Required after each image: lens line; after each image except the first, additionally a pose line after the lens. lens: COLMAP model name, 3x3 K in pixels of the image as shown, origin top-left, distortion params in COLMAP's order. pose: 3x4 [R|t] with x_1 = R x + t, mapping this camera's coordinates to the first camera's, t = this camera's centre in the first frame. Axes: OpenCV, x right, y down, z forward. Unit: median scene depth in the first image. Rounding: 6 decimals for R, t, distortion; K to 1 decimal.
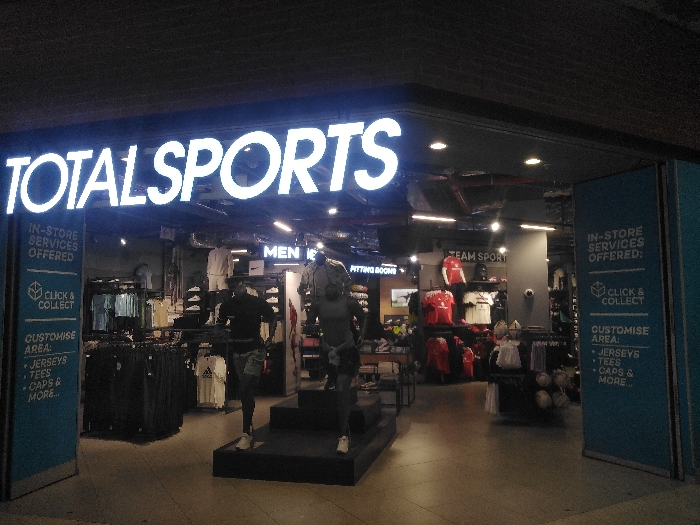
lens RADIAL K [[533.8, 0, 350.0], [0, 533.8, 262.5], [0, 0, 1]] dist [0.055660, -0.100964]
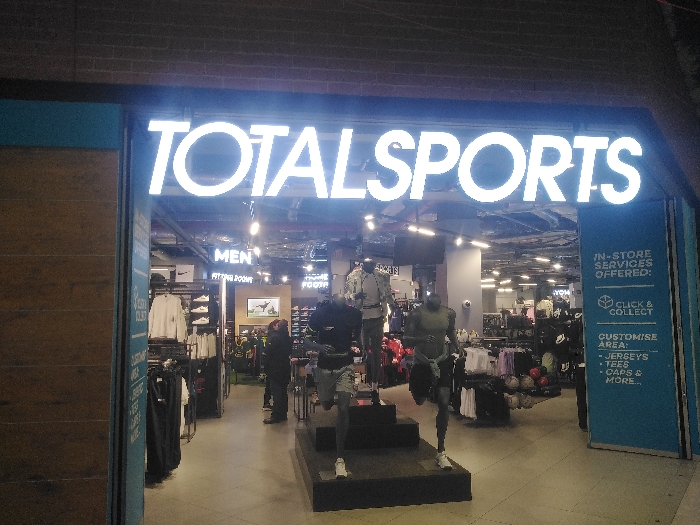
lens RADIAL K [[533.8, 0, 350.0], [0, 533.8, 262.5], [0, 0, 1]] dist [0.055660, -0.100964]
pose [[0.918133, 0.038391, 0.394409, -0.704972], [-0.031567, 0.999219, -0.023780, 0.014151], [-0.395014, 0.009383, 0.918627, 0.214698]]
